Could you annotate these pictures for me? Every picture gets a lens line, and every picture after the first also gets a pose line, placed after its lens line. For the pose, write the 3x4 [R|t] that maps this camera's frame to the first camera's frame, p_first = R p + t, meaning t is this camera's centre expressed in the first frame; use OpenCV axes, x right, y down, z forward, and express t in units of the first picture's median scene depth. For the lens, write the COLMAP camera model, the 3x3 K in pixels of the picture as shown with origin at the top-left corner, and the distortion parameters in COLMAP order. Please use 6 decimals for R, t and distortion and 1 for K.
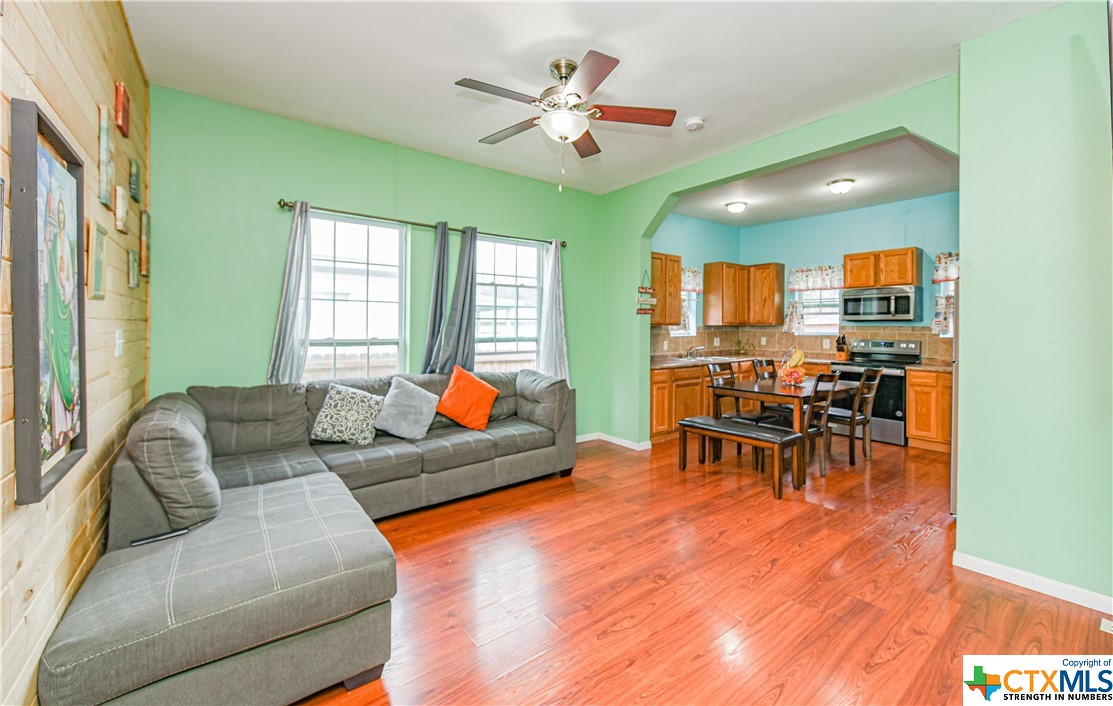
lens RADIAL K [[455.0, 0, 559.9], [0, 455.0, 326.4], [0, 0, 1]] dist [-0.000614, -0.000124]
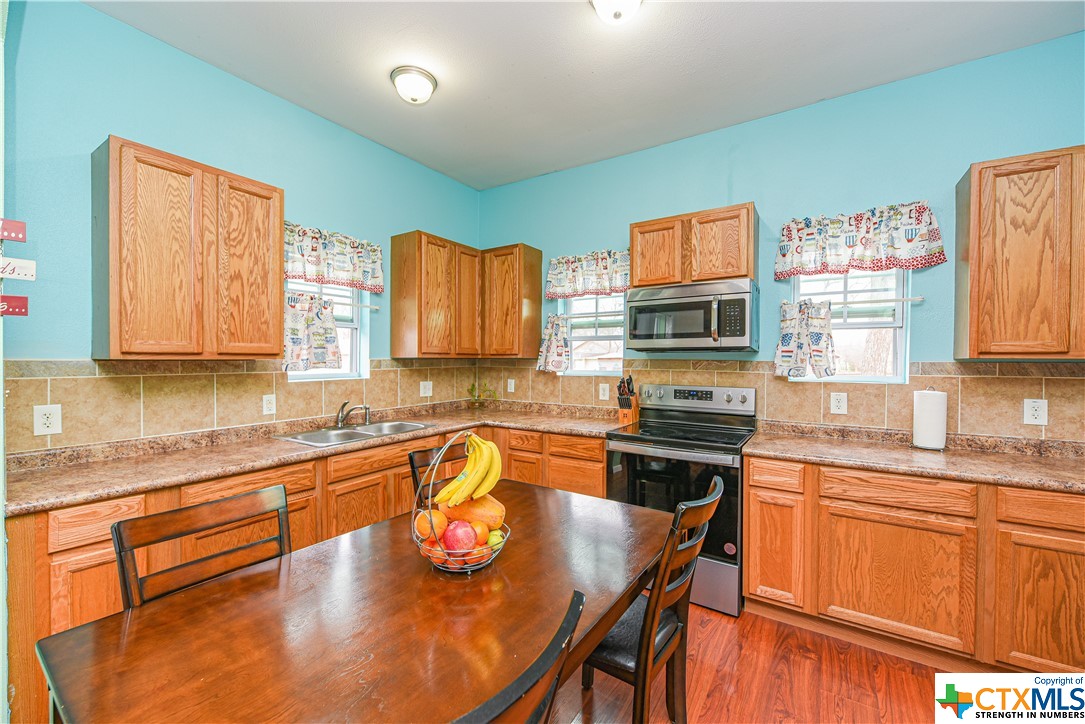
lens RADIAL K [[435.1, 0, 542.5], [0, 435.1, 362.0], [0, 0, 1]] dist [-0.000170, -0.000050]
pose [[0.942361, -0.000698, 0.334597, 0.348102], [-0.001581, 0.999977, 0.006537, -0.001511], [-0.334594, -0.006689, 0.942339, 0.540738]]
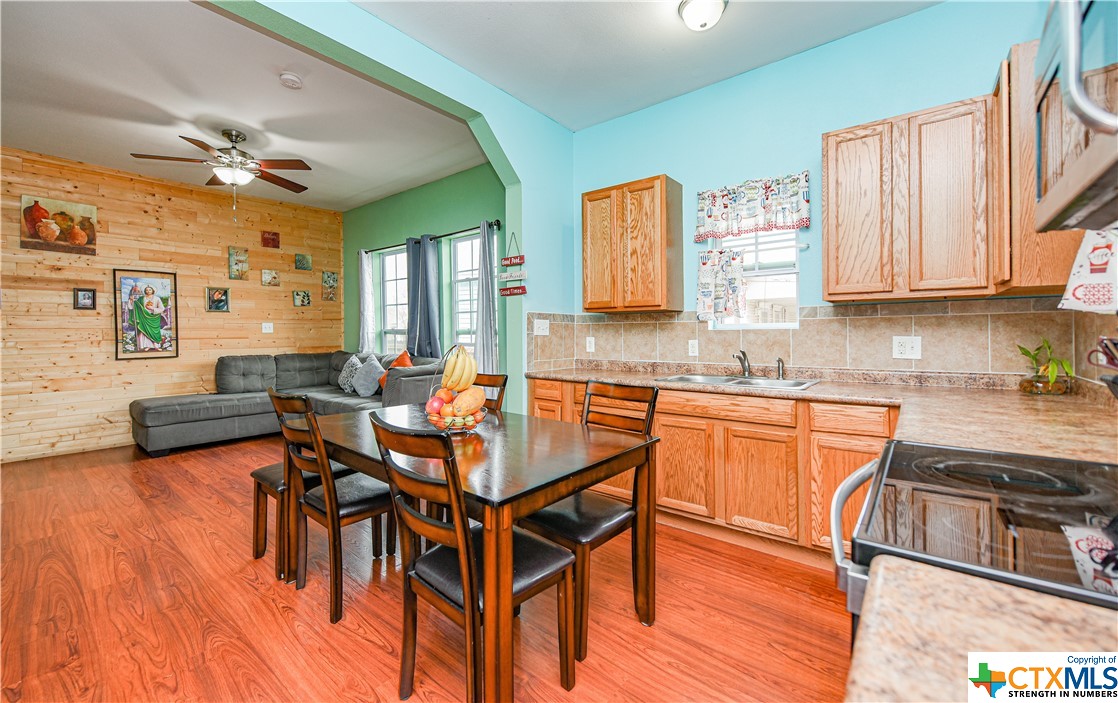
lens RADIAL K [[449.6, 0, 549.2], [0, 449.6, 332.3], [0, 0, 1]] dist [-0.011225, 0.000174]
pose [[0.224971, -0.001834, -0.974364, 0.717019], [0.003519, 0.999993, -0.001069, 0.024583], [0.974359, -0.003188, 0.224976, 0.743923]]
